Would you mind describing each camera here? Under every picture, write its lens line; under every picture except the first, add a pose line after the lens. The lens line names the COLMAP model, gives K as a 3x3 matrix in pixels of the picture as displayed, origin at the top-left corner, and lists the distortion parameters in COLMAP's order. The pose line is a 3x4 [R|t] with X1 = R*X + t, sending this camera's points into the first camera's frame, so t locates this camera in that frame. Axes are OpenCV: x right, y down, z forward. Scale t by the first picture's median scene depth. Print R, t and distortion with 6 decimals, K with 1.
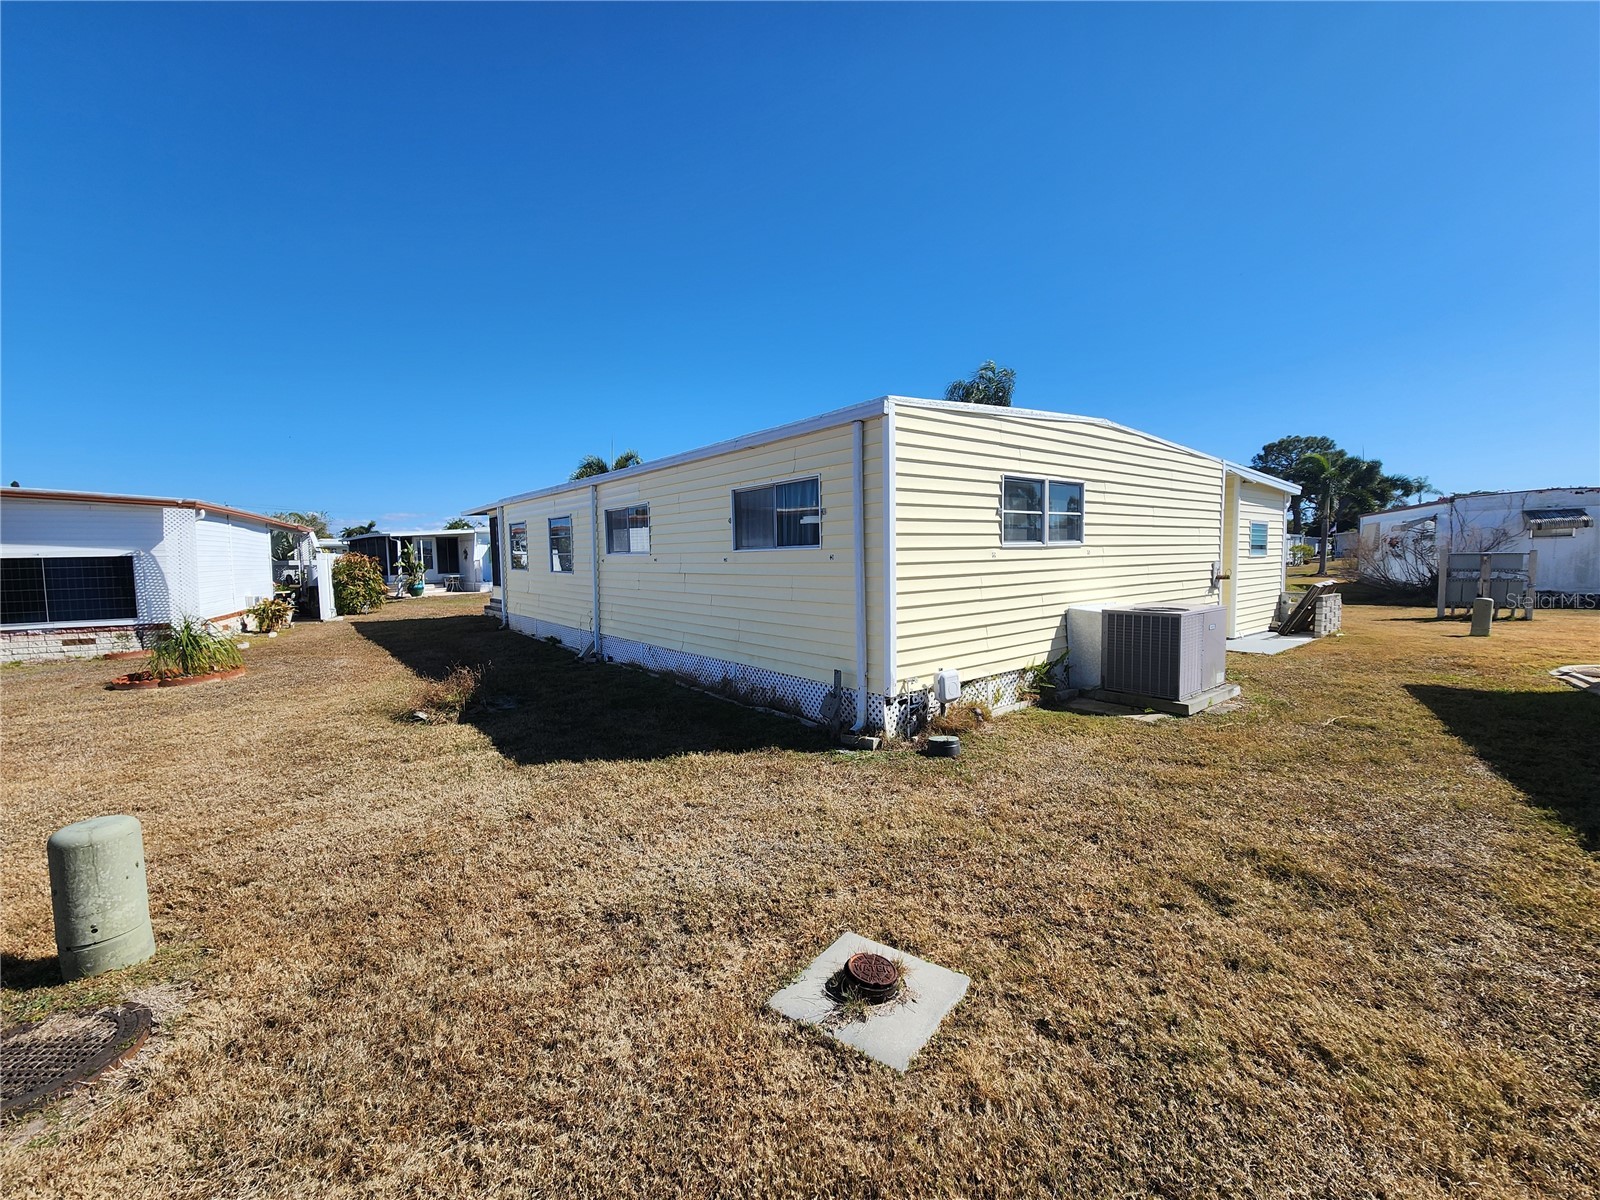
lens RADIAL K [[658.6, 0, 799.7], [0, 658.6, 599.6], [0, 0, 1]] dist [-0.004944, 0.001002]
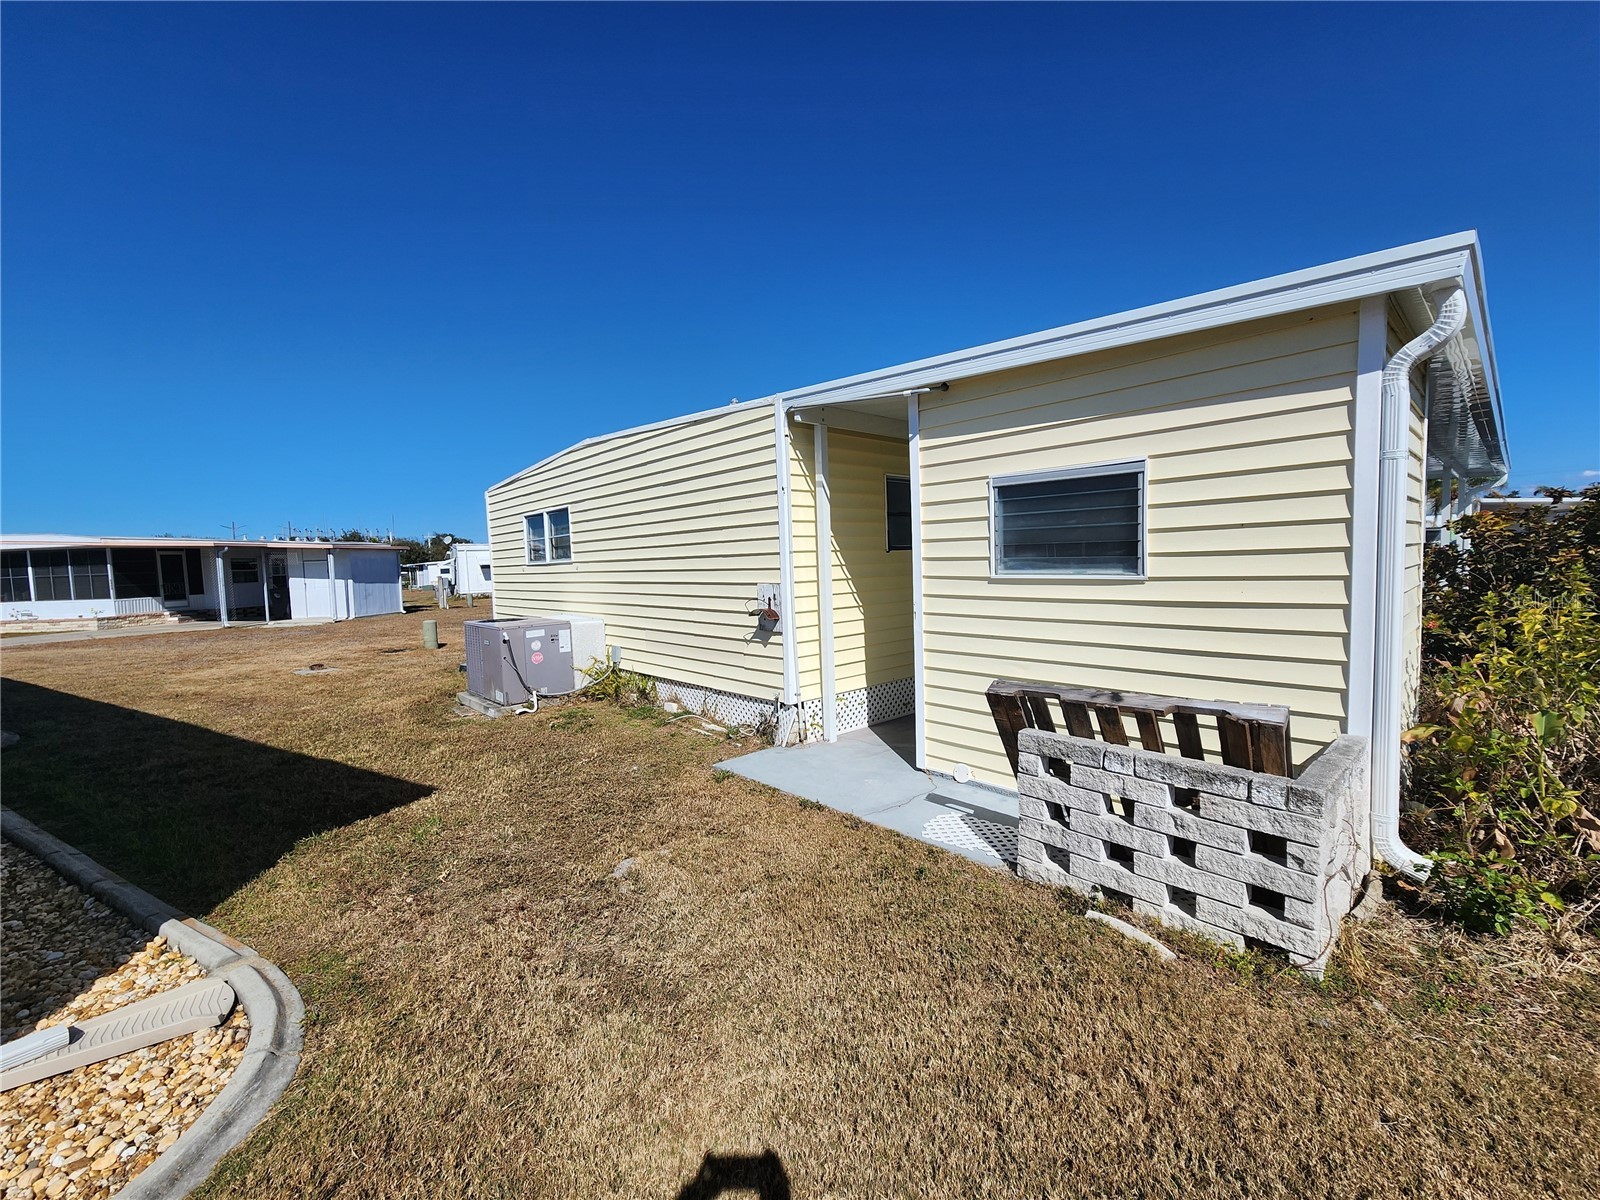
lens RADIAL K [[658.6, 0, 800.2], [0, 658.6, 602.0], [0, 0, 1]] dist [-0.004944, 0.001002]
pose [[0.069846, 0.078997, -0.994425, 1.571418], [-0.038527, 0.996329, 0.076442, -0.114677], [0.996814, 0.032973, 0.072633, 1.301240]]
